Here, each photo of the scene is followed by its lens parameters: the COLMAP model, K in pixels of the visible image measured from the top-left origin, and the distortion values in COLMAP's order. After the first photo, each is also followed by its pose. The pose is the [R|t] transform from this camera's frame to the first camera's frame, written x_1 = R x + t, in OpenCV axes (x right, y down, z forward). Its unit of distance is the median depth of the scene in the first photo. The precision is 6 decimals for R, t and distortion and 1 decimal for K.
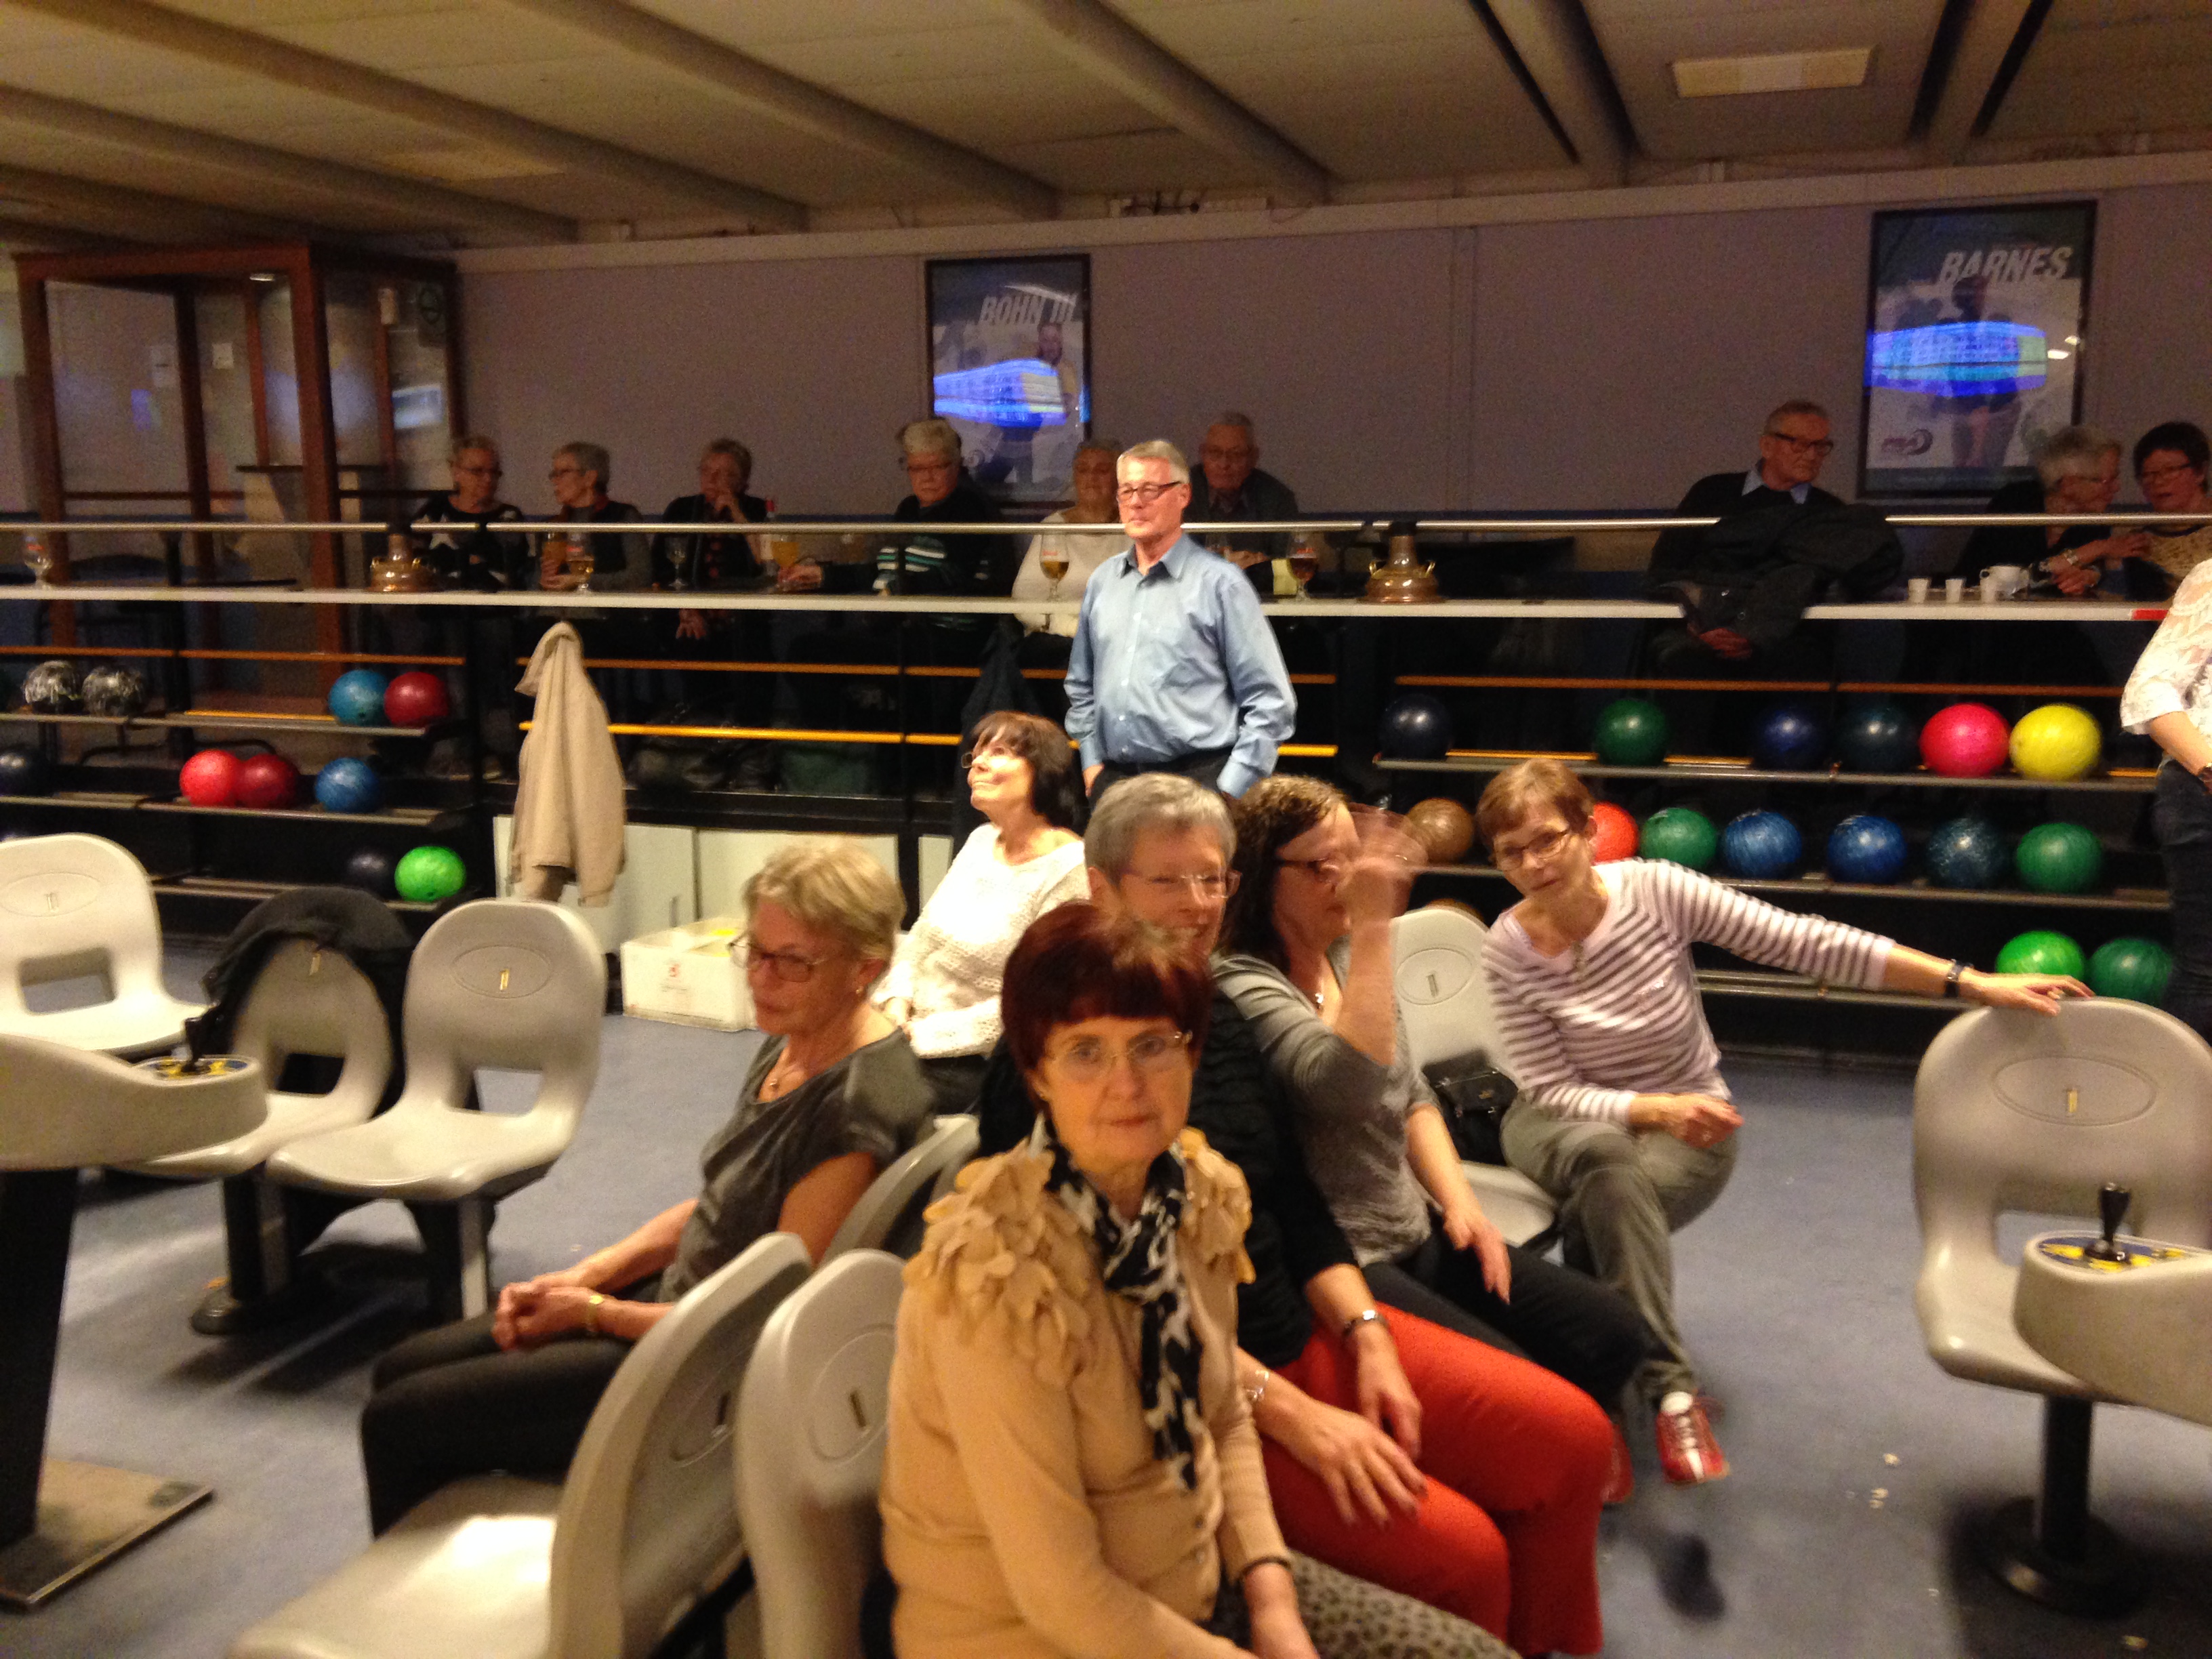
lens RADIAL K [[2059.6, 0, 1122.6], [0, 2059.6, 831.0], [0, 0, 1]] dist [0.147976, -0.266872]
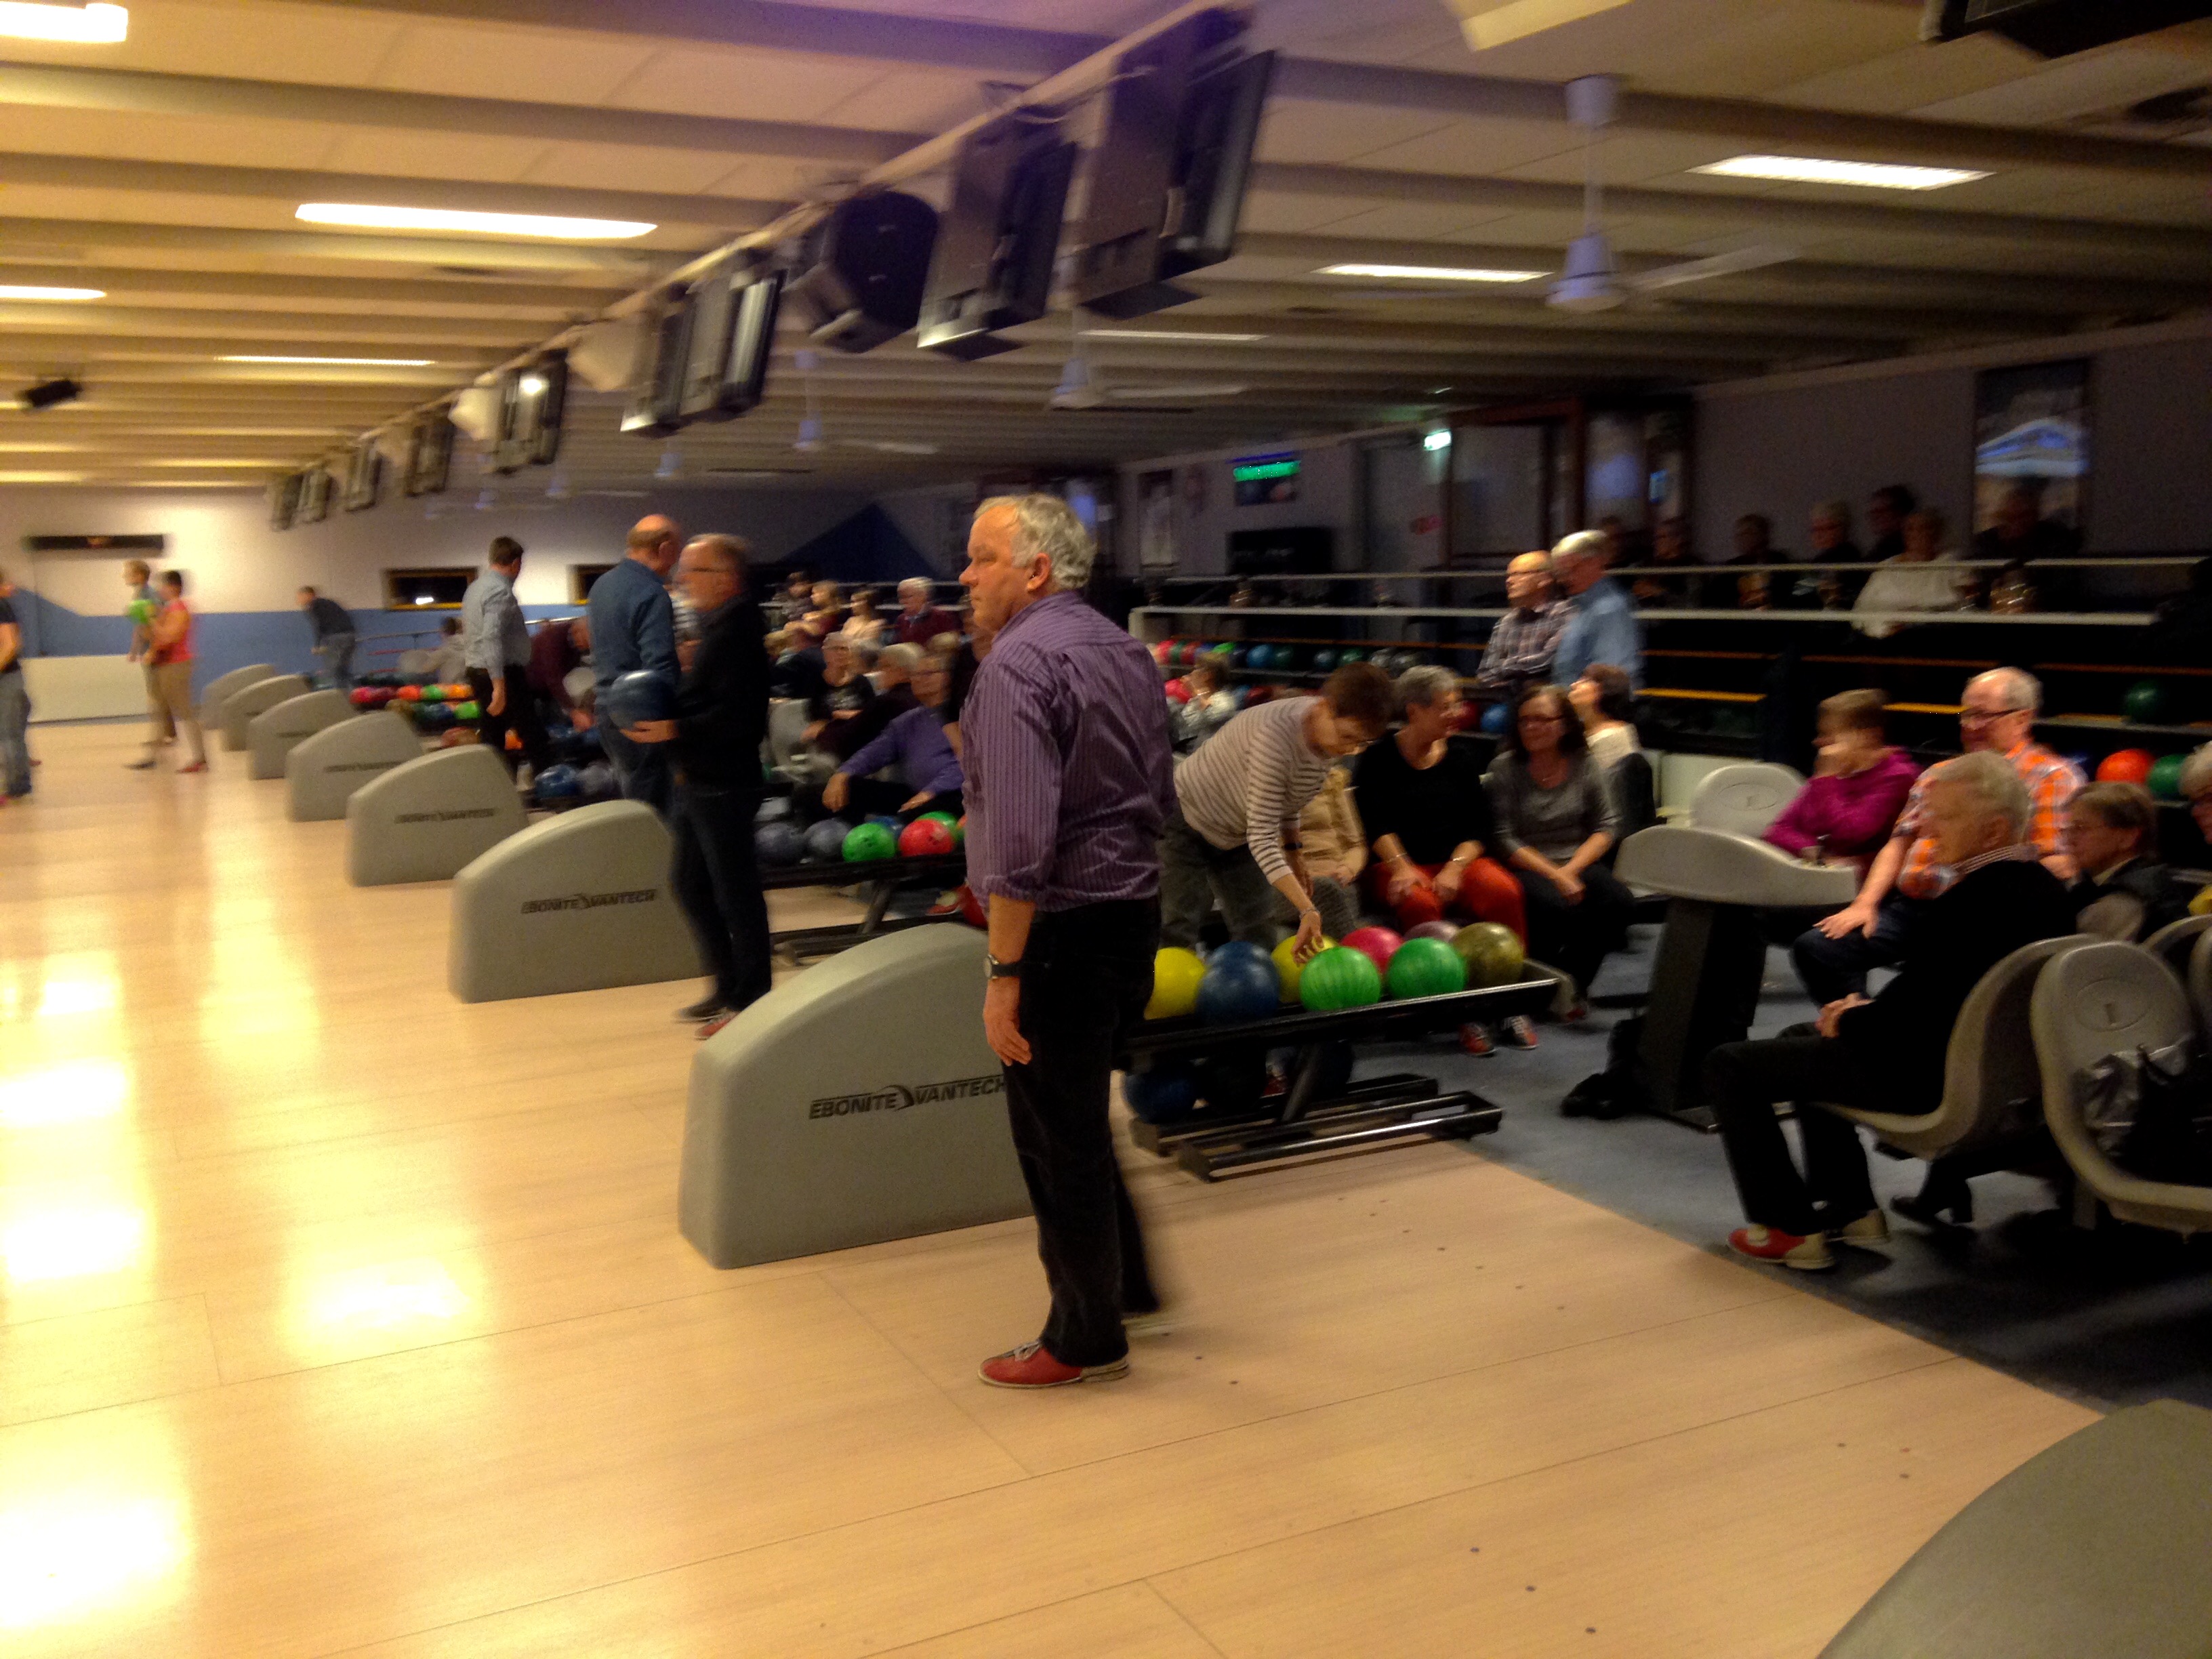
lens RADIAL K [[2081.2, 0, 1127.8], [0, 2081.2, 828.5], [0, 0, 1]] dist [0.152041, -0.246654]
pose [[0.714722, 0.077429, -0.695110, 0.511839], [-0.091493, 0.995663, 0.016833, 0.054887], [0.693399, 0.051567, 0.718706, -0.386470]]
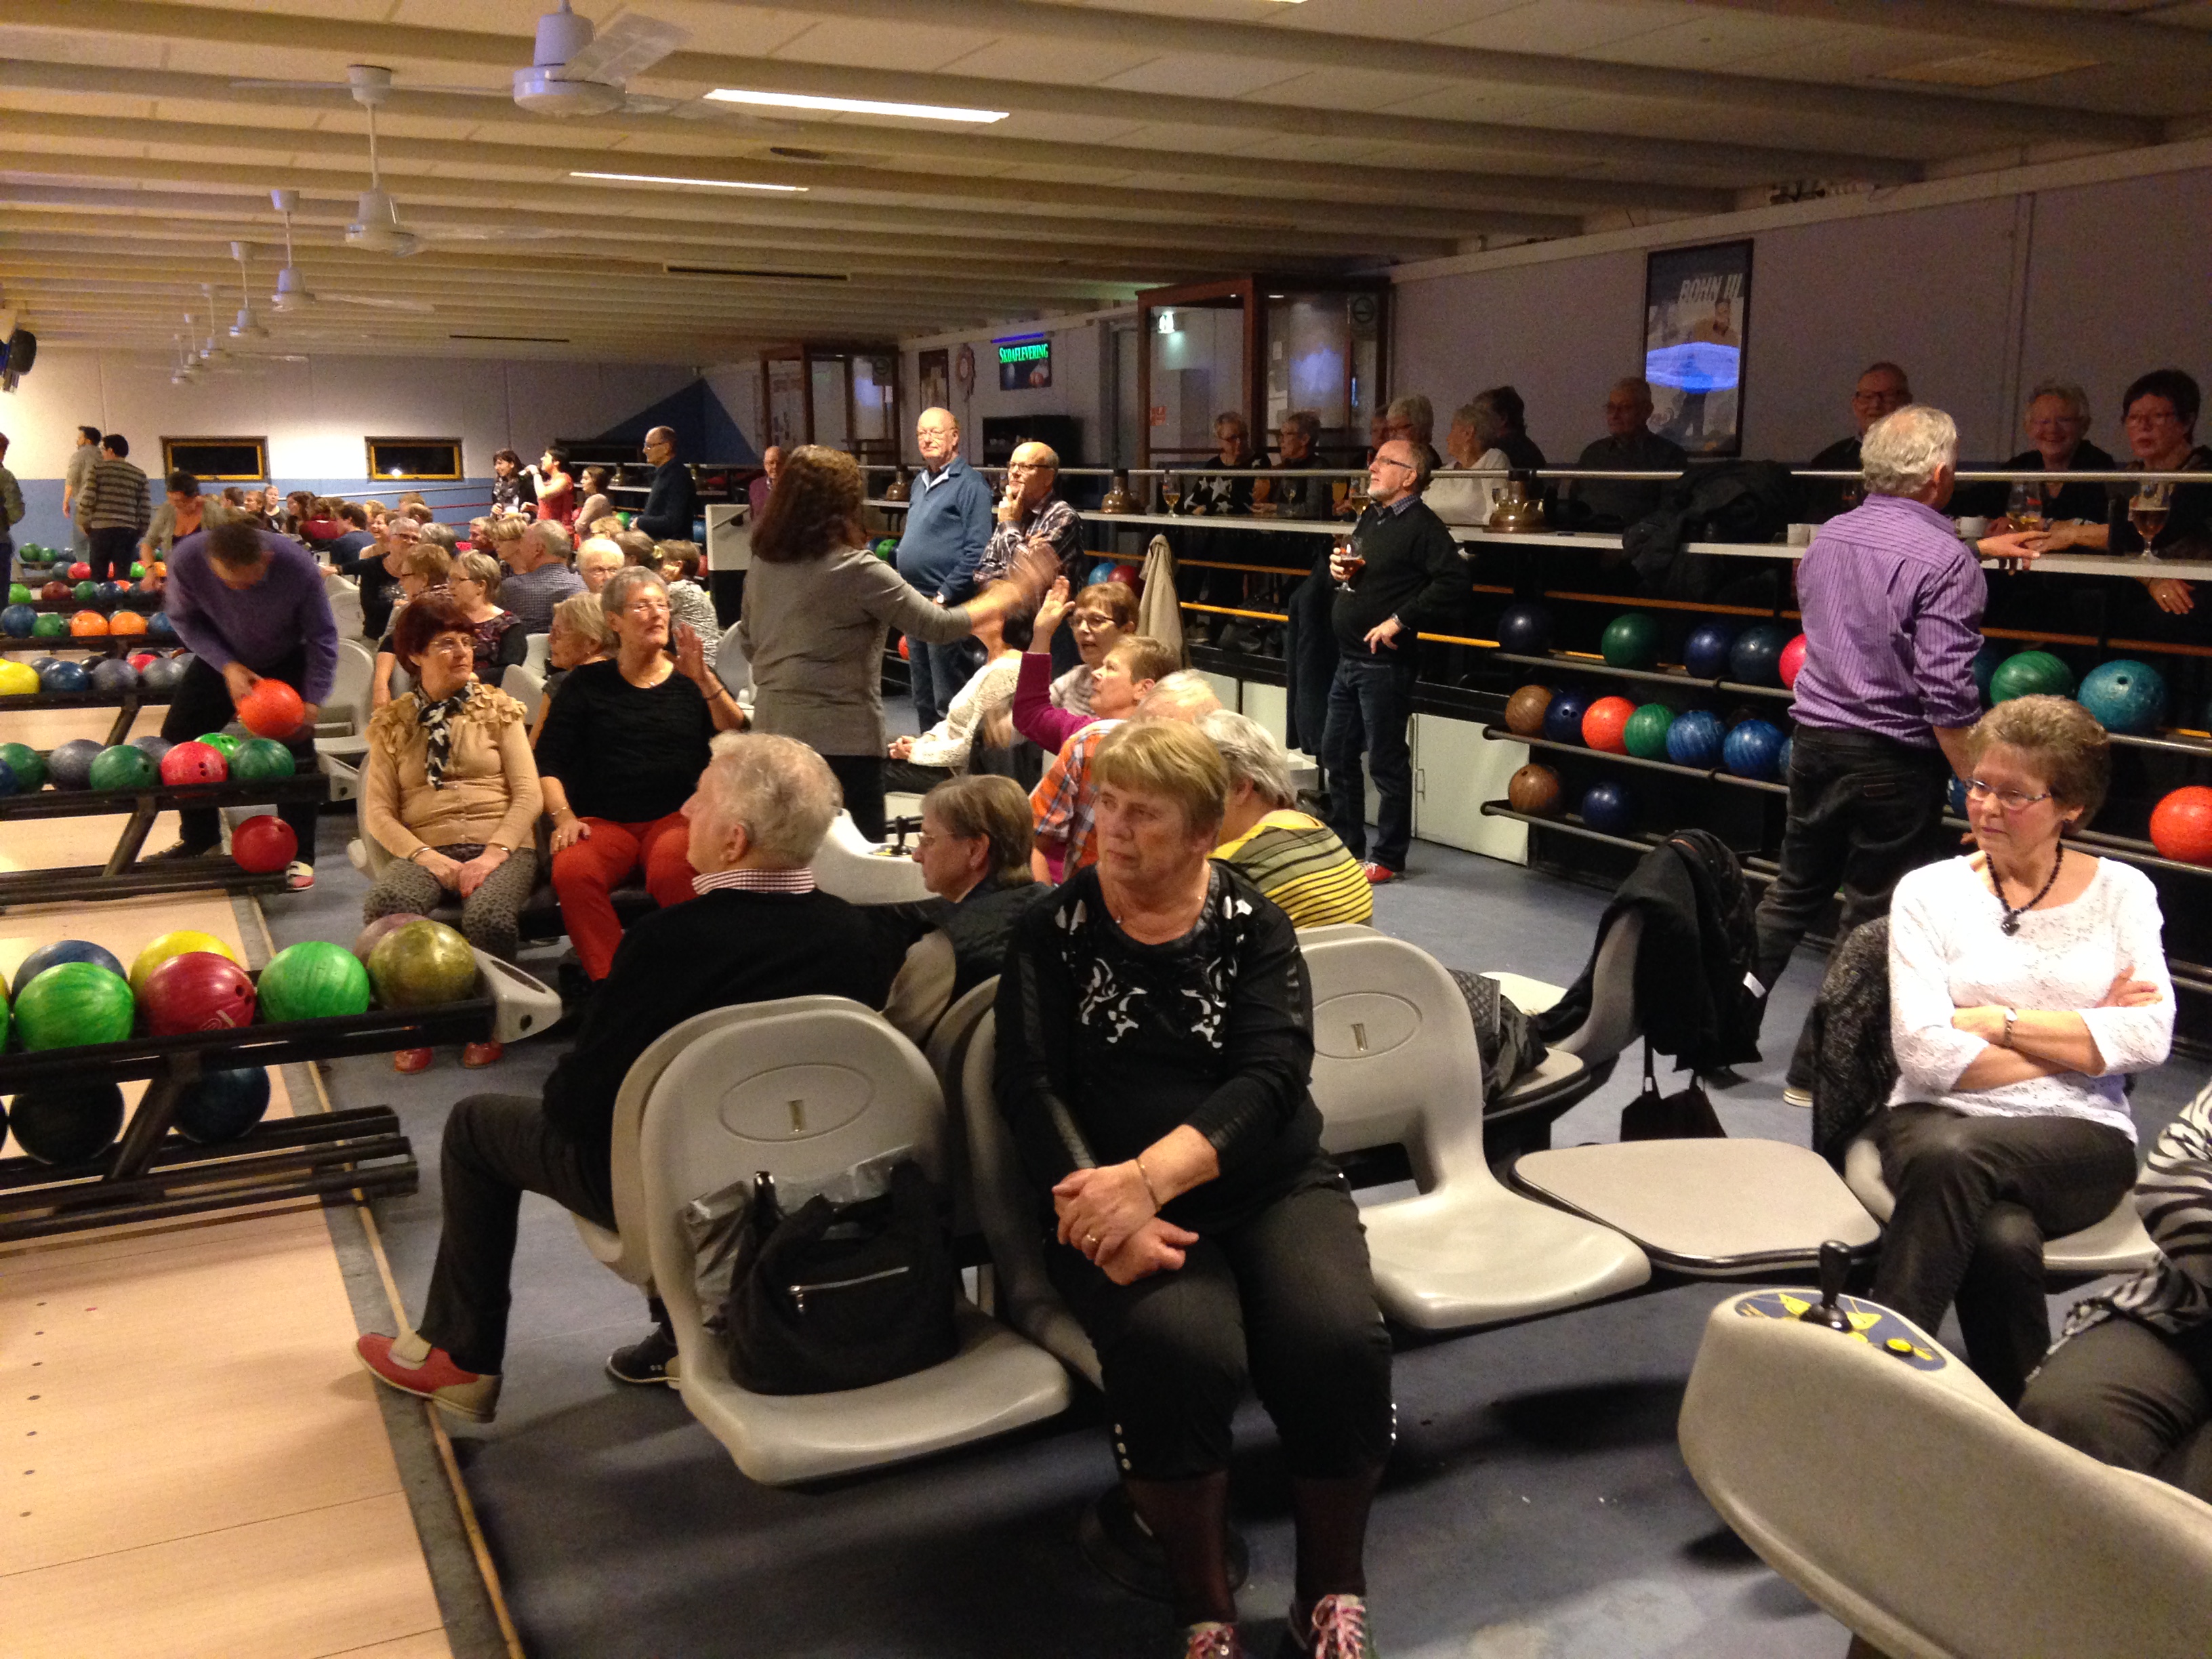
lens RADIAL K [[2059.6, 0, 1122.6], [0, 2059.6, 831.0], [0, 0, 1]] dist [0.147976, -0.266872]
pose [[0.697823, 0.133728, -0.703676, 0.607996], [-0.115963, 0.990549, 0.073247, 0.006537], [0.706821, 0.030487, 0.706736, -0.070528]]
